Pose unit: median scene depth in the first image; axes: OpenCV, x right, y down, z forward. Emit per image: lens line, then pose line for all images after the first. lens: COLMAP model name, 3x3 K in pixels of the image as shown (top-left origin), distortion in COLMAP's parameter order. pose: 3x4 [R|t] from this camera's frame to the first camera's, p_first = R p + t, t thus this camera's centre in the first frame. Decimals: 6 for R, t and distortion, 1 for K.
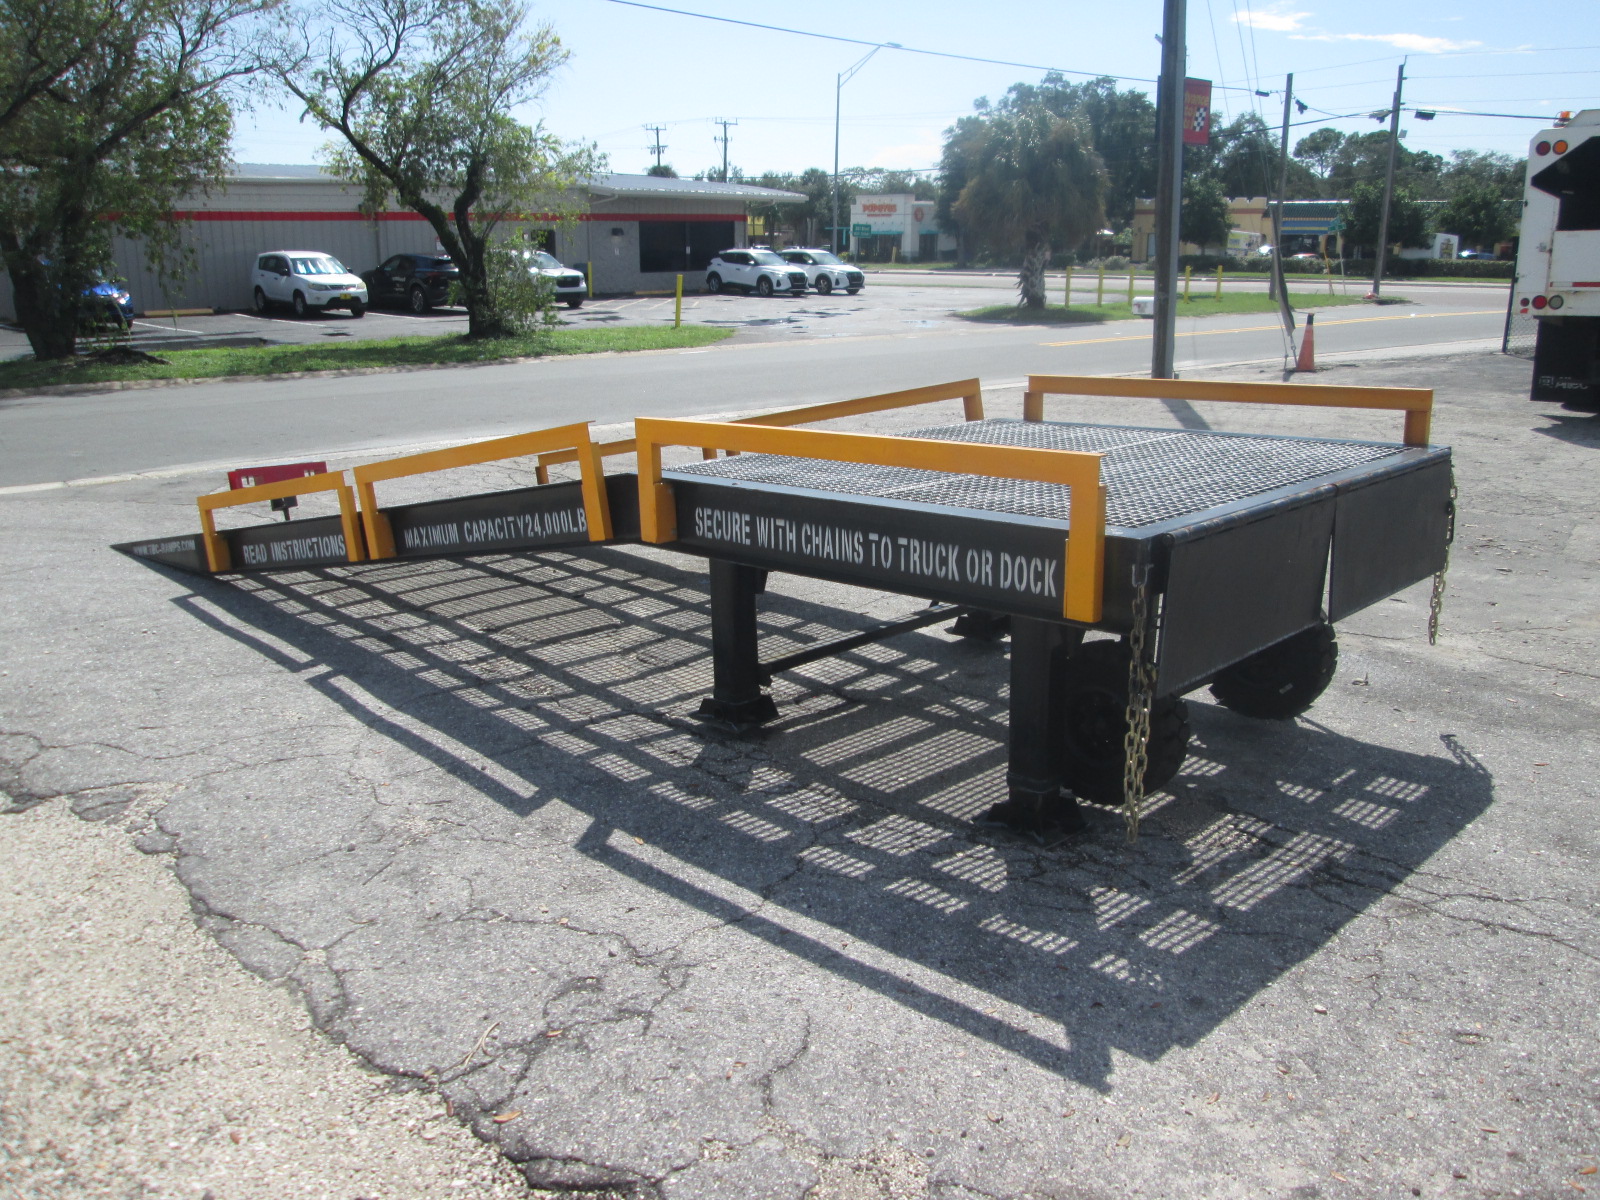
lens RADIAL K [[1275.8, 0, 800.0], [0, 1275.8, 600.0], [0, 0, 1]] dist [-0.037460, 0.010857]
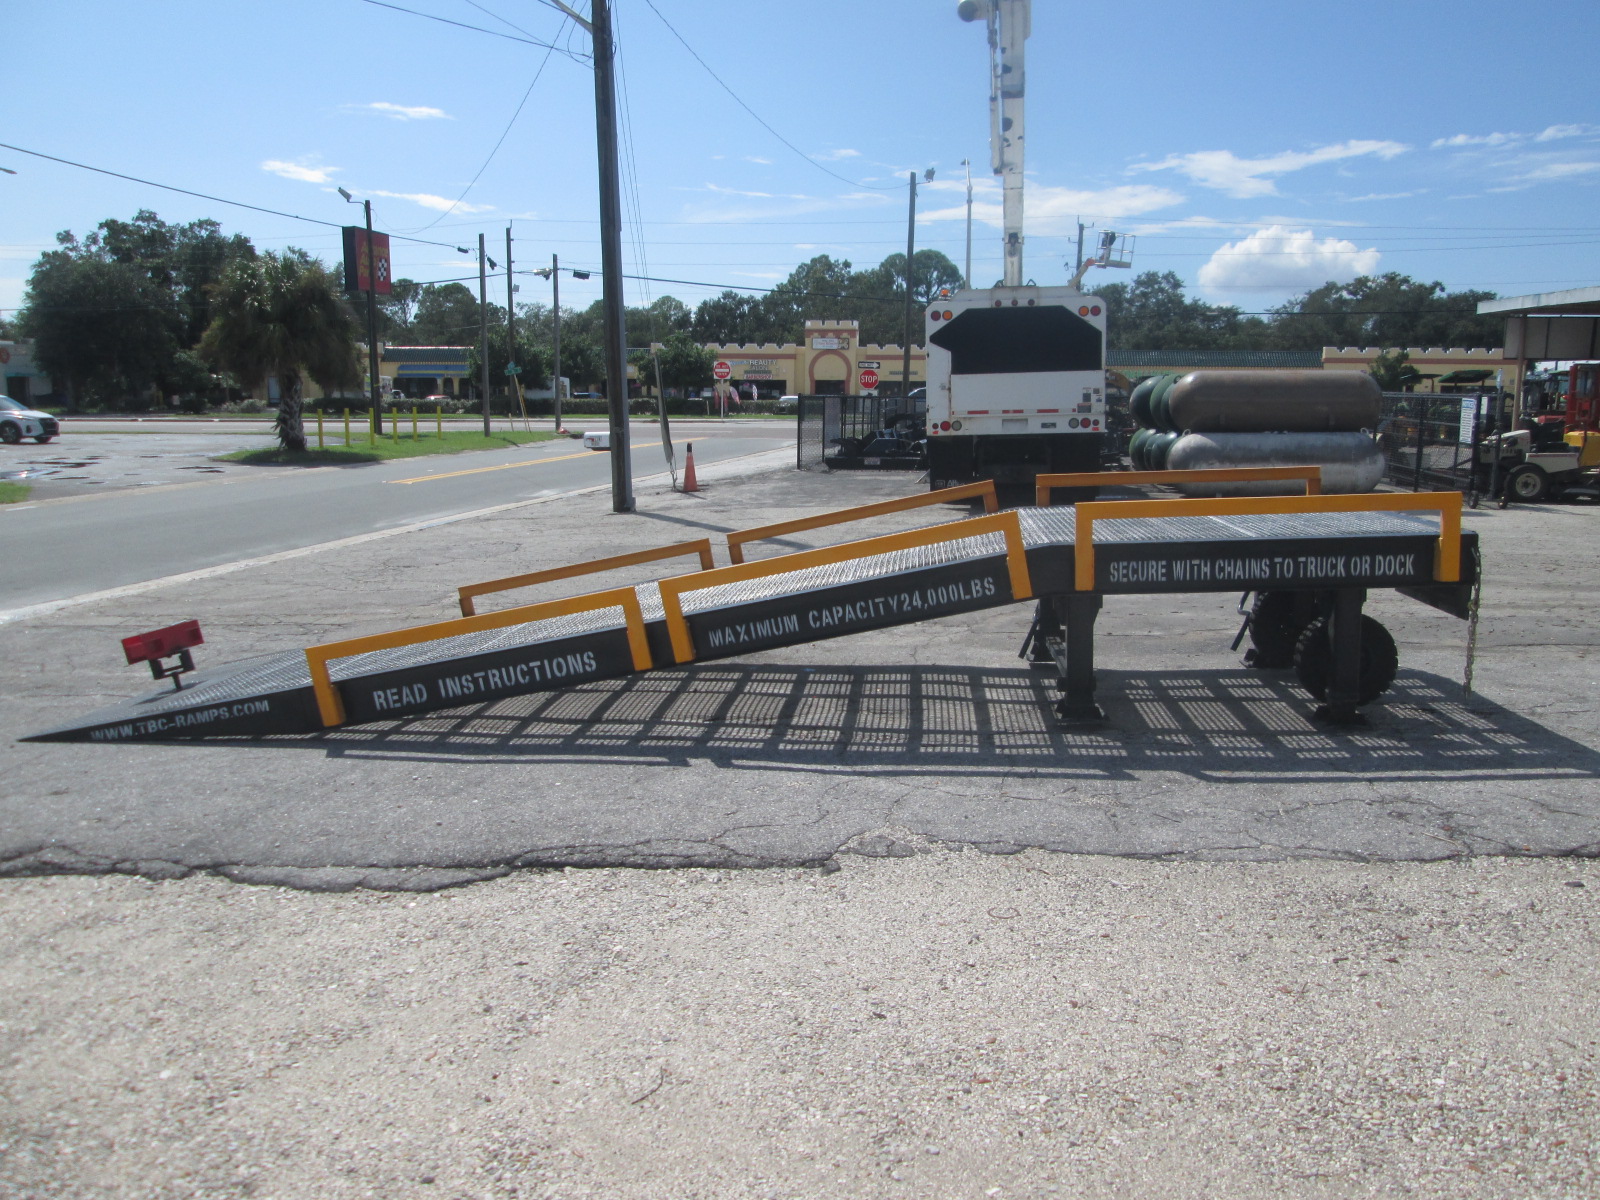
lens RADIAL K [[1275.8, 0, 800.0], [0, 1275.8, 600.0], [0, 0, 1]] dist [-0.037460, 0.010857]
pose [[0.780672, -0.099114, 0.617031, -1.223980], [0.164725, 0.985062, -0.050180, -0.015781], [-0.602841, 0.140814, 0.785337, 0.085732]]
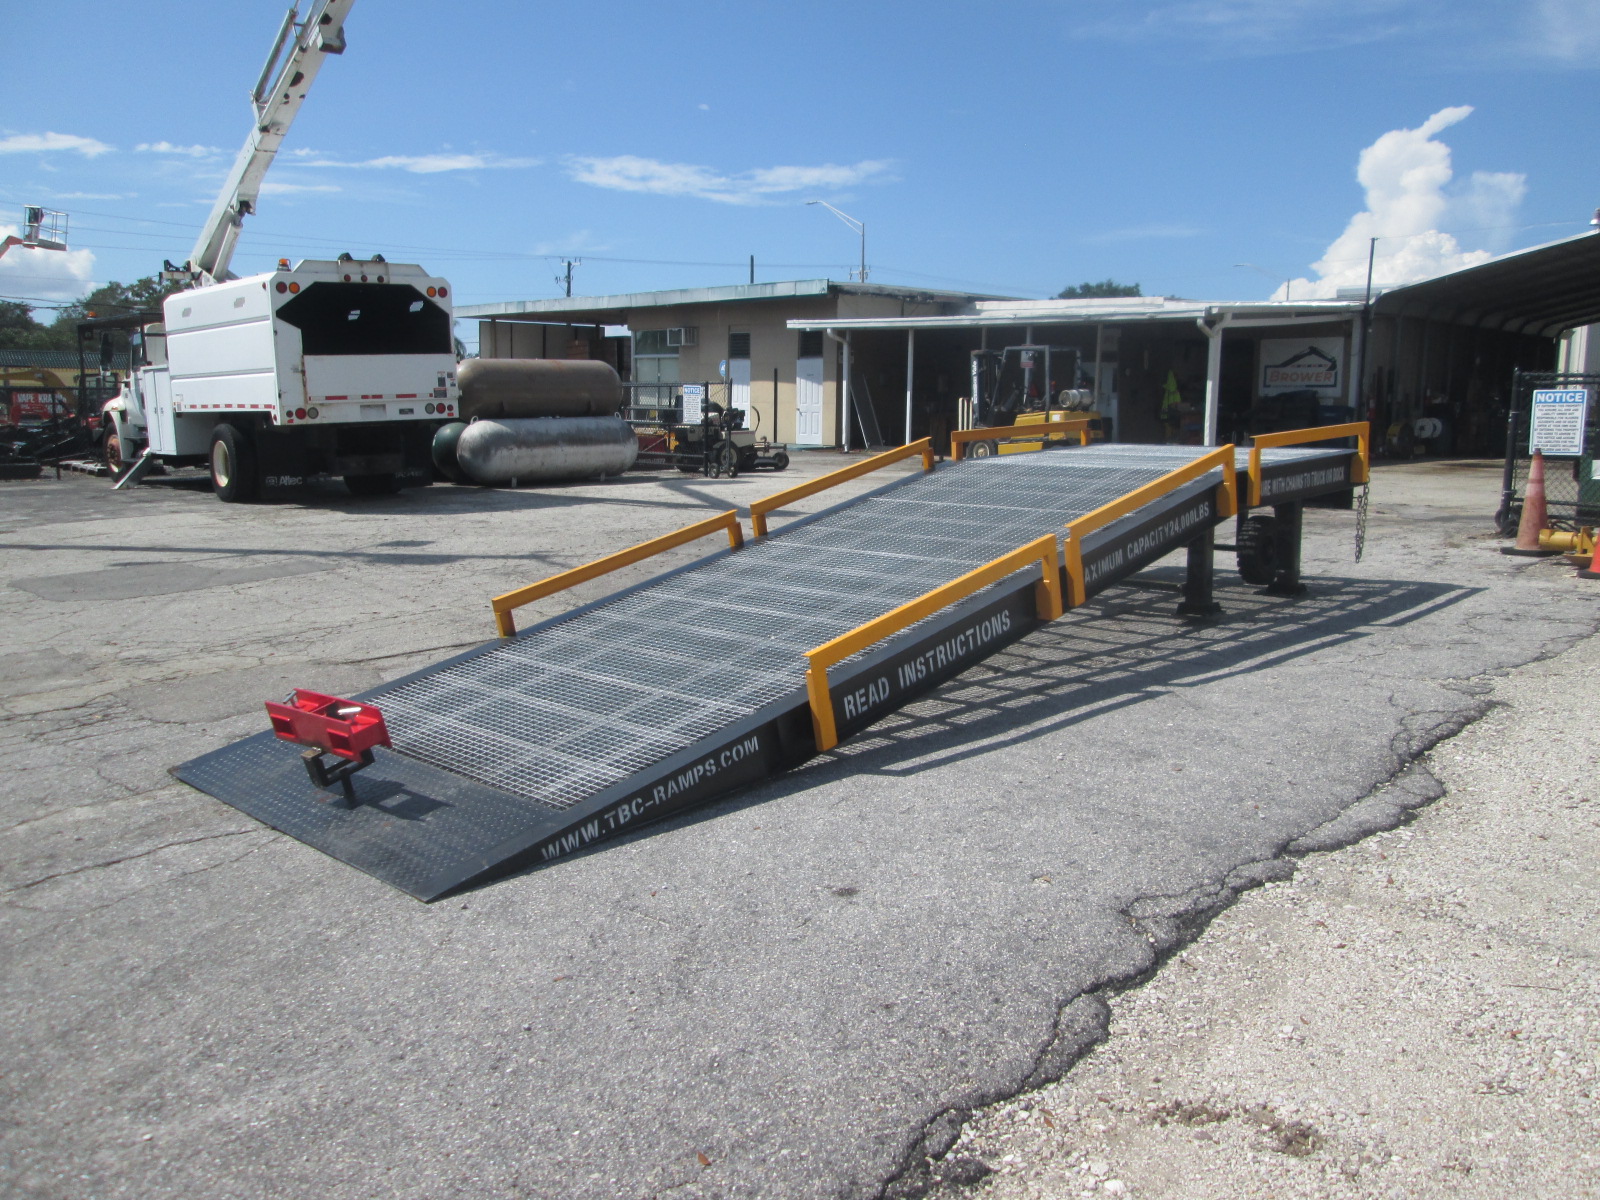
lens RADIAL K [[1275.8, 0, 800.0], [0, 1275.8, 600.0], [0, 0, 1]] dist [-0.037460, 0.010857]
pose [[0.002921, -0.155041, 0.987904, -1.900840], [0.264987, 0.952712, 0.148735, -0.353184], [-0.964247, 0.261348, 0.043867, 1.564648]]
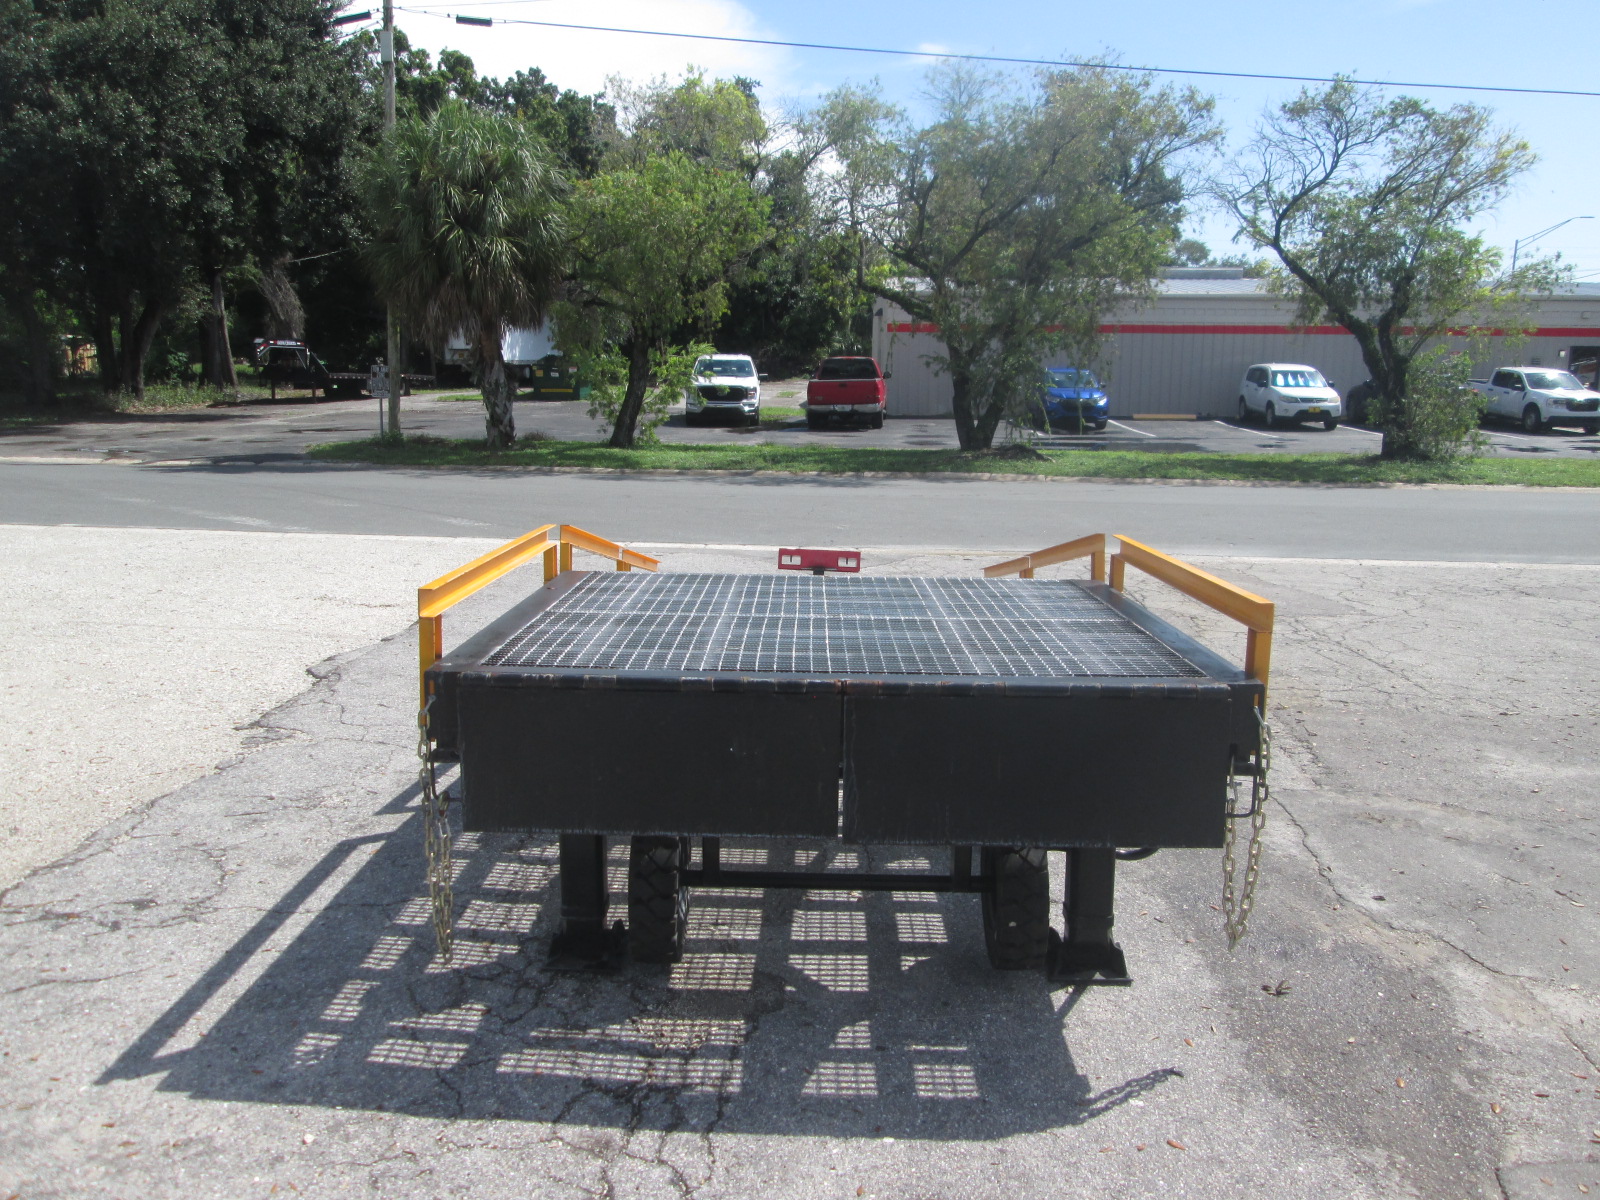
lens RADIAL K [[1293.6, 0, 777.3], [0, 1293.6, 537.8], [0, 0, 1]] dist [-0.039362, 0.014748]
pose [[0.691420, 0.108513, -0.714258, 0.865067], [-0.201815, 0.978308, -0.046734, -0.111923], [0.693693, 0.176460, 0.698321, 0.296028]]
